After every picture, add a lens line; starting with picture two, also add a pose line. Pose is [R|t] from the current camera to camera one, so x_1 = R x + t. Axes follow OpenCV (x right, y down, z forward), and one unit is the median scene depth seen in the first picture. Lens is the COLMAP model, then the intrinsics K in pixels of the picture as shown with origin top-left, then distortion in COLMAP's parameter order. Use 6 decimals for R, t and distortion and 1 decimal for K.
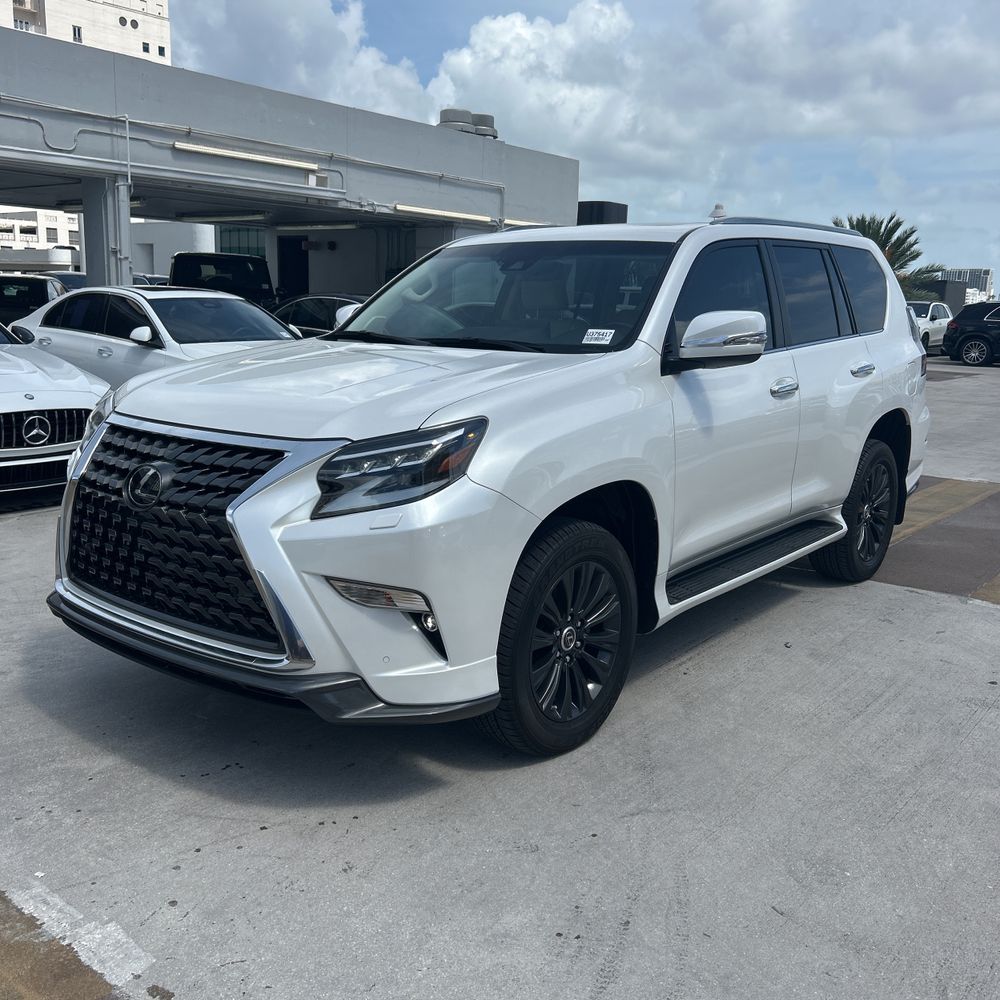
lens RADIAL K [[1006.2, 0, 500.0], [0, 1006.2, 500.0], [0, 0, 1]] dist [0.017897, -0.011985]
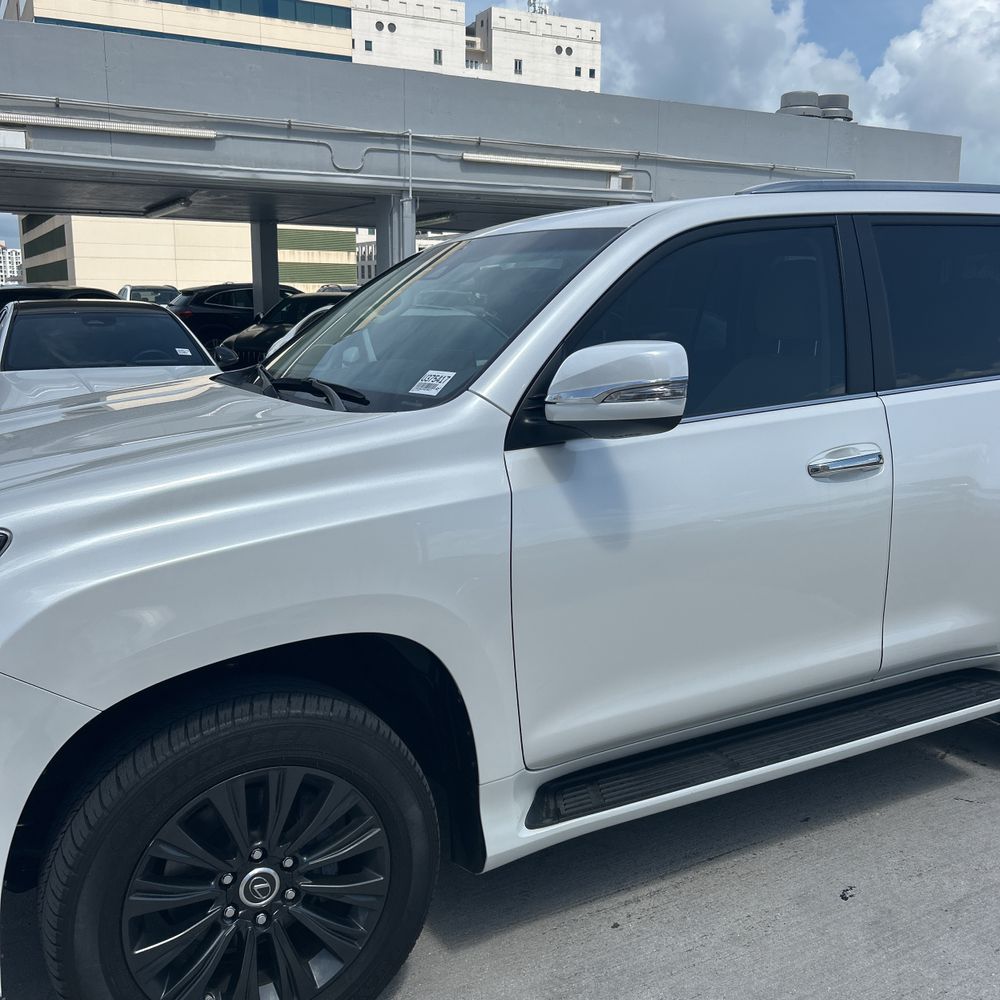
lens RADIAL K [[1007.3, 0, 496.1], [0, 1007.3, 486.9], [0, 0, 1]] dist [0.017045, -0.012459]
pose [[0.918286, 0.048143, -0.392979, 0.300280], [-0.055541, 0.998428, -0.007468, -0.074582], [0.392002, 0.028684, 0.919517, 0.345186]]
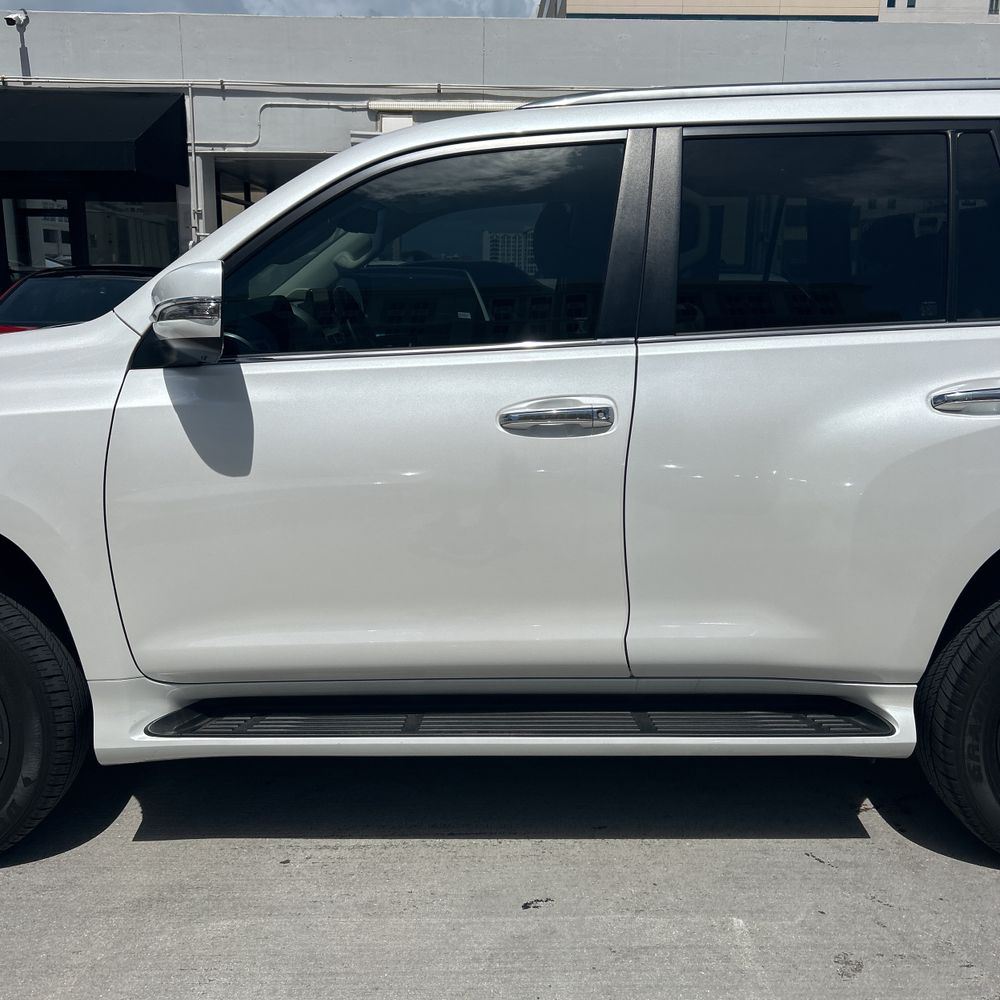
lens RADIAL K [[1009.7, 0, 500.0], [0, 1009.7, 500.0], [0, 0, 1]] dist [0.038708, -0.039585]
pose [[0.628174, 0.144008, -0.764630, 0.611994], [-0.141983, 0.987439, 0.069326, -0.092031], [0.765009, 0.065015, 0.640729, 0.598955]]
